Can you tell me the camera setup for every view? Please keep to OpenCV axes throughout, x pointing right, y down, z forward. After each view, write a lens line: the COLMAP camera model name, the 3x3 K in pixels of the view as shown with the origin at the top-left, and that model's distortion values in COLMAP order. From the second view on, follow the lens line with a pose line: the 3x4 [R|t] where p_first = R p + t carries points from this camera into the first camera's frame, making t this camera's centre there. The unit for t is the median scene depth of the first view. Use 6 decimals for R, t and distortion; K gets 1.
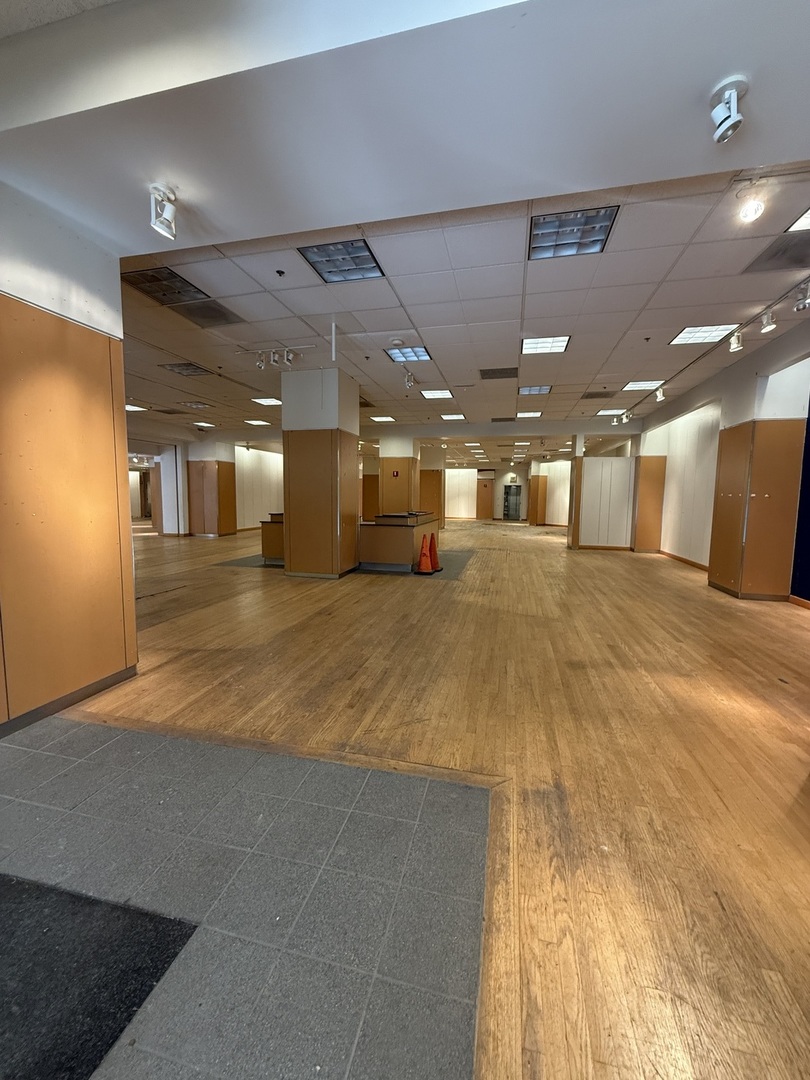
lens RADIAL K [[428.9, 0, 405.0], [0, 428.9, 540.0], [0, 0, 1]] dist [-0.002317, -0.000148]
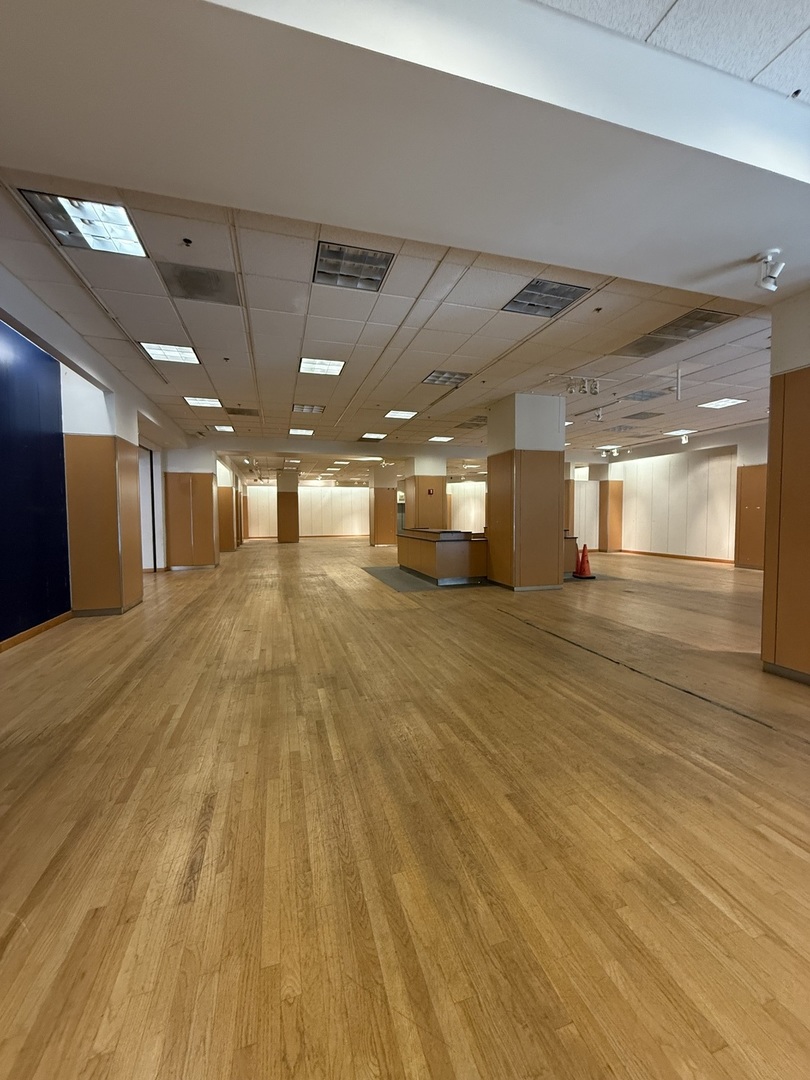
lens RADIAL K [[430.5, 0, 405.7], [0, 430.5, 554.3], [0, 0, 1]] dist [-0.001359, -0.000031]
pose [[0.863074, -0.064029, 0.501002, -0.278138], [0.067395, 0.997661, 0.011402, -0.009845], [-0.500560, 0.023924, 0.865371, 0.065728]]
